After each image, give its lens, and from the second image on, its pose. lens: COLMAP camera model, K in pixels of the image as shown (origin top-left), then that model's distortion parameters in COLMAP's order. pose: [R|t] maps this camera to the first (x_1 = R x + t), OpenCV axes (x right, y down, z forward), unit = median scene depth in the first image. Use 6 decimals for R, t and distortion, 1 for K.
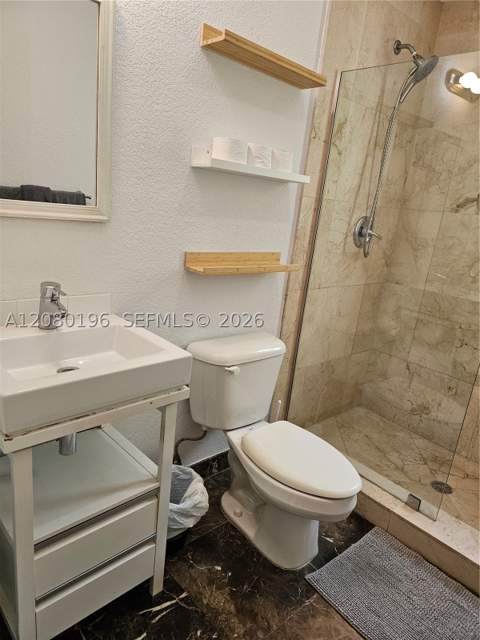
lens RADIAL K [[424.1, 0, 239.2], [0, 424.1, 320.7], [0, 0, 1]] dist [0.054160, -0.042701]
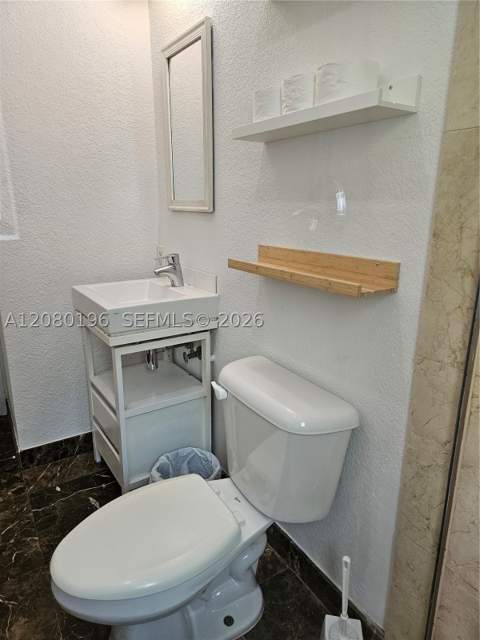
lens RADIAL K [[424.1, 0, 237.4], [0, 424.1, 318.8], [0, 0, 1]] dist [0.054160, -0.042701]
pose [[-0.181352, 0.151459, -0.971685, 0.617460], [-0.289585, 0.936035, 0.199950, -0.149518], [0.939815, 0.317646, -0.125892, 0.929110]]
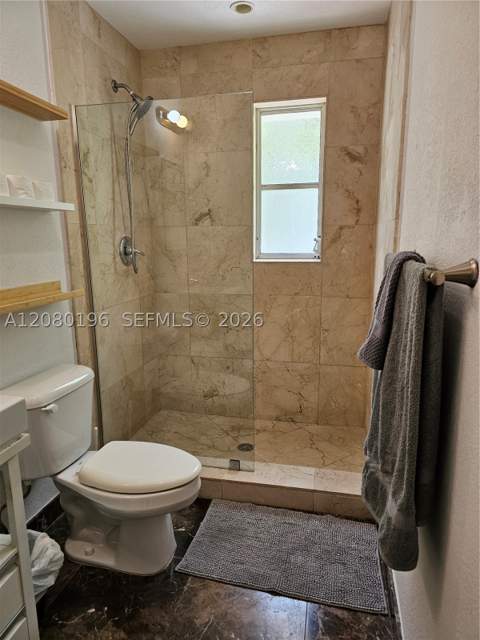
lens RADIAL K [[424.1, 0, 238.4], [0, 424.1, 319.9], [0, 0, 1]] dist [0.054160, -0.042701]
pose [[0.811257, -0.223266, 0.540383, -0.127295], [0.249370, 0.968070, 0.025600, 0.004581], [-0.528844, 0.113987, 0.841030, -0.043994]]
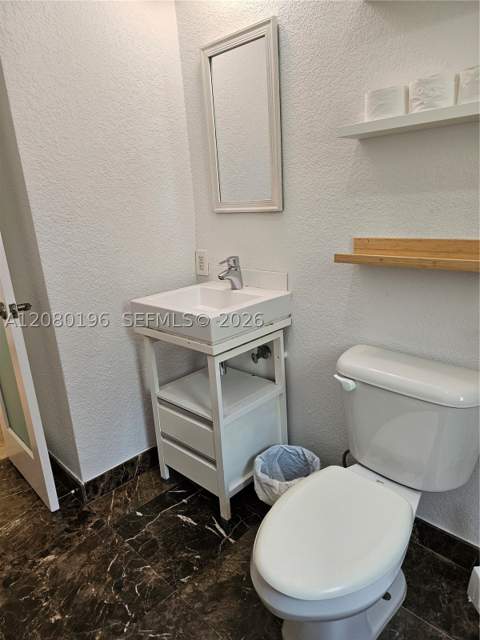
lens RADIAL K [[424.1, 0, 239.8], [0, 424.1, 323.0], [0, 0, 1]] dist [0.054160, -0.042701]
pose [[0.035656, 0.174012, -0.984098, 0.649051], [-0.210649, 0.963909, 0.162810, -0.070438], [0.976911, 0.201494, 0.071025, 0.615607]]
